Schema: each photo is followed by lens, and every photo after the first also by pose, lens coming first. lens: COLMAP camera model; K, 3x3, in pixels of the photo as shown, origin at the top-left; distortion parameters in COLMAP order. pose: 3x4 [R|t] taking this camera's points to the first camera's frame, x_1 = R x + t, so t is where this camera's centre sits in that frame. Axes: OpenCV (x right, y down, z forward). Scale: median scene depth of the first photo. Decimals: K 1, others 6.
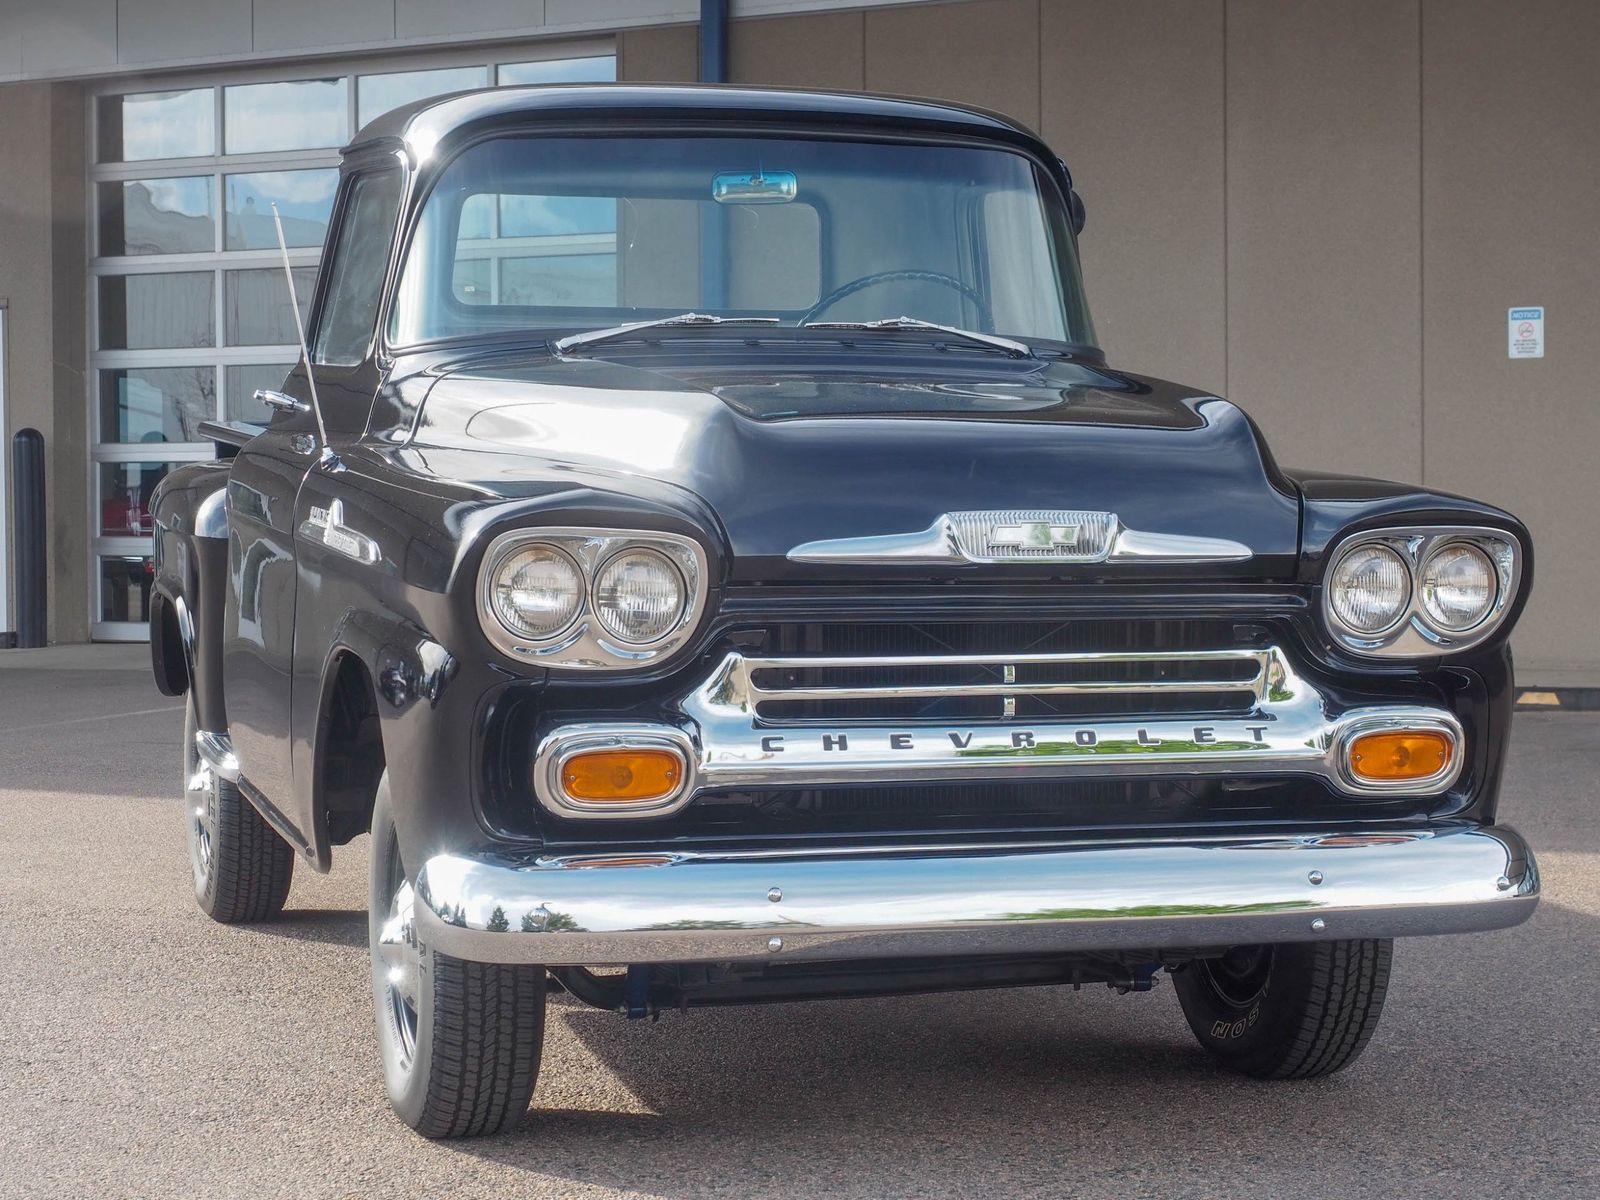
lens RADIAL K [[3351.2, 0, 799.3], [0, 3351.2, 598.9], [0, 0, 1]] dist [0.008292, -0.016297]
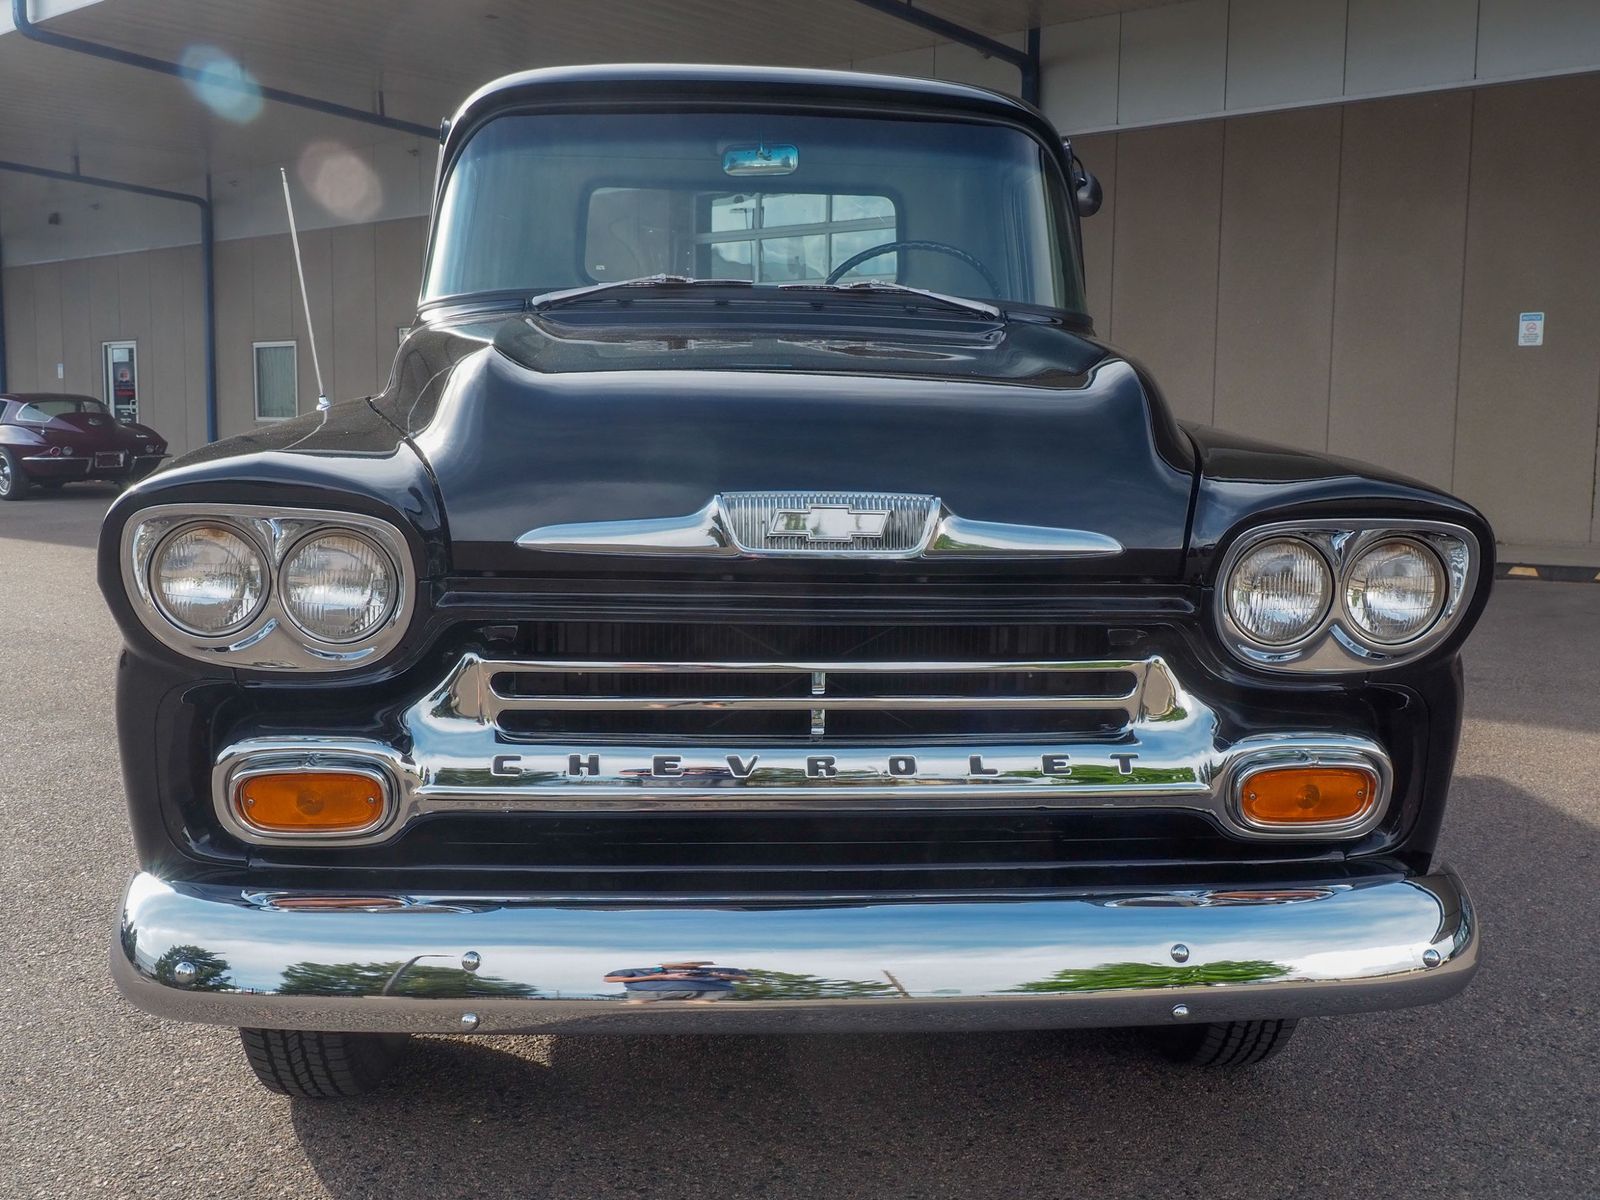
lens RADIAL K [[1618.0, 0, 804.3], [0, 1618.0, 608.9], [0, 0, 1]] dist [0.009745, 0.002448]
pose [[0.978758, 0.040689, -0.200942, 0.135865], [-0.023073, 0.995743, 0.089244, -0.031269], [0.203717, -0.082712, 0.975530, 0.587745]]
